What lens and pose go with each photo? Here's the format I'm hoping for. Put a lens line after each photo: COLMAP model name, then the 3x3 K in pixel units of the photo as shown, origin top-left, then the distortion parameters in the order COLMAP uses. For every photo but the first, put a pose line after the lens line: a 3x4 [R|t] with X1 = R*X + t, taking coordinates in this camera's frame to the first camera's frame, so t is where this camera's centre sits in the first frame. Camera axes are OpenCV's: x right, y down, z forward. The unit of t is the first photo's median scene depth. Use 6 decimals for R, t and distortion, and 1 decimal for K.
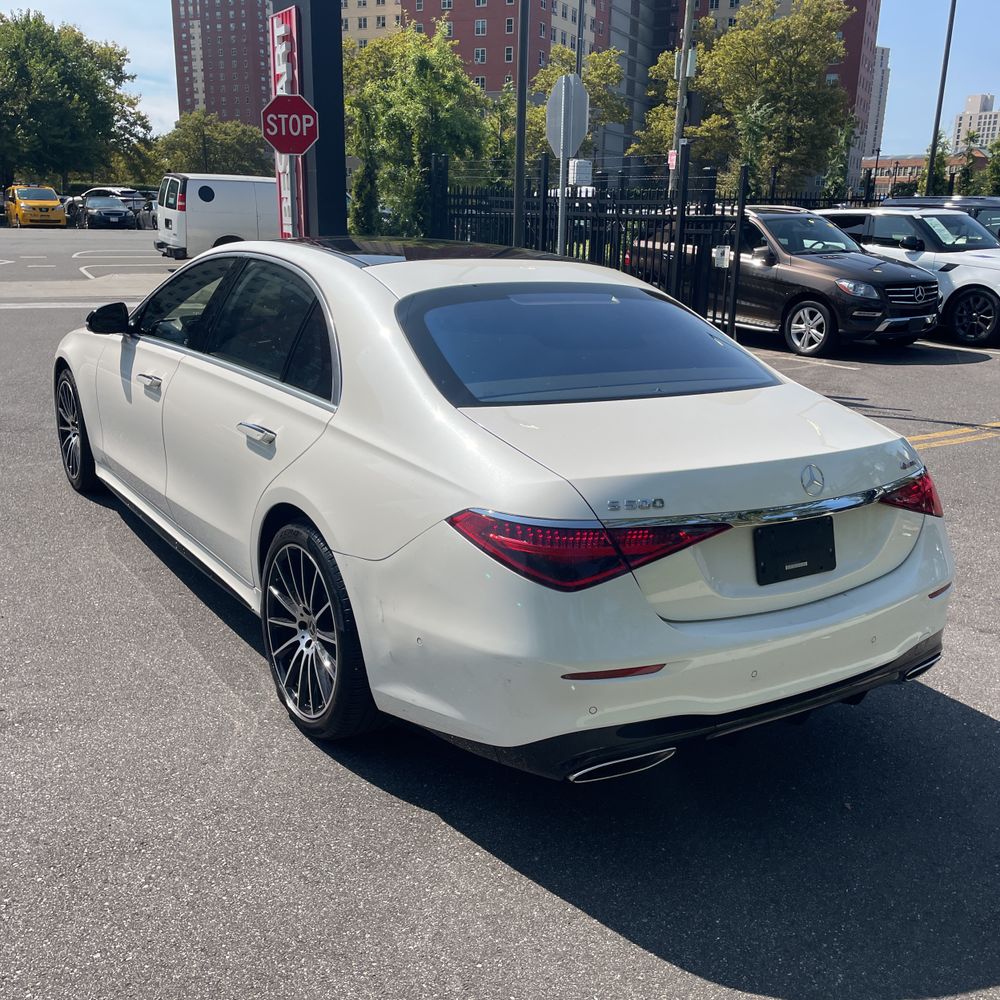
lens RADIAL K [[1004.3, 0, 500.4], [0, 1004.3, 521.2], [0, 0, 1]] dist [0.088461, -0.113915]
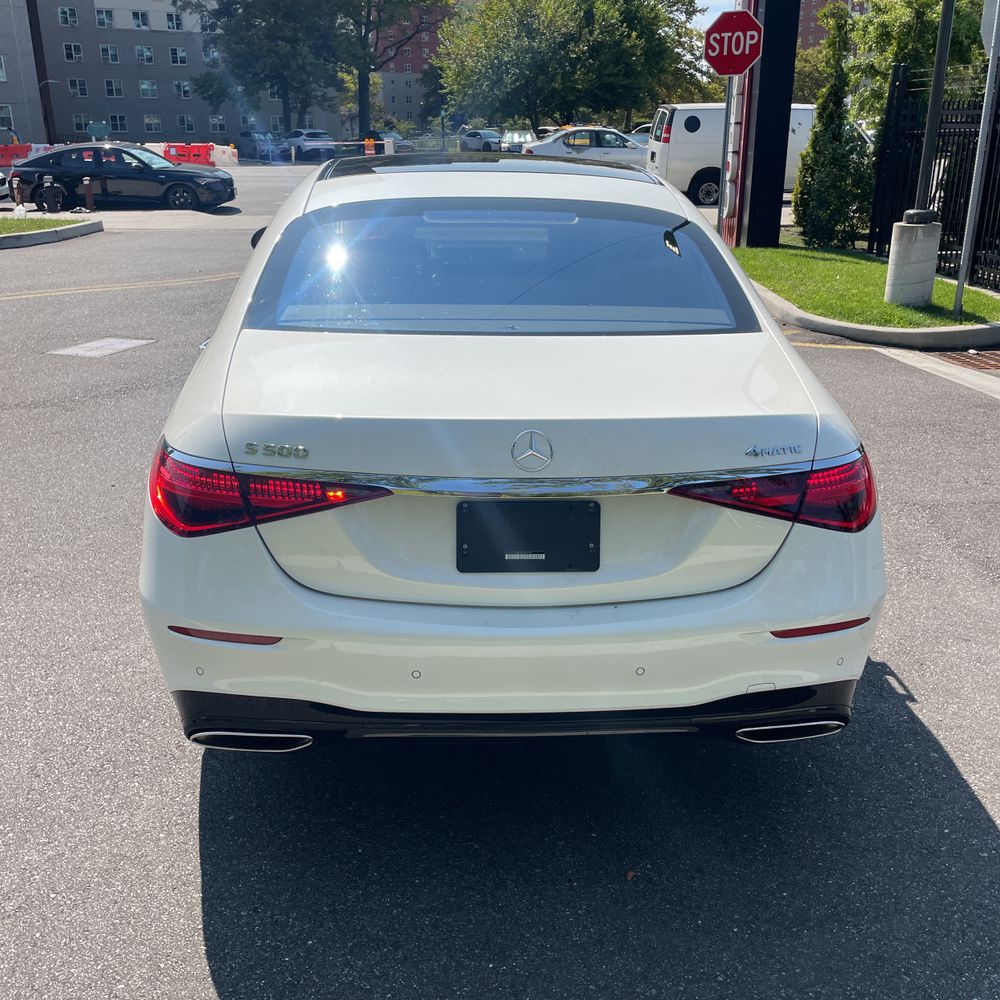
lens RADIAL K [[1004.3, 0, 500.4], [0, 1004.3, 521.2], [0, 0, 1]] dist [0.088461, -0.113915]
pose [[0.865269, 0.151031, -0.478016, 0.126301], [-0.122658, 0.988338, 0.090243, -0.010140], [0.486070, -0.019452, 0.873703, 0.059003]]
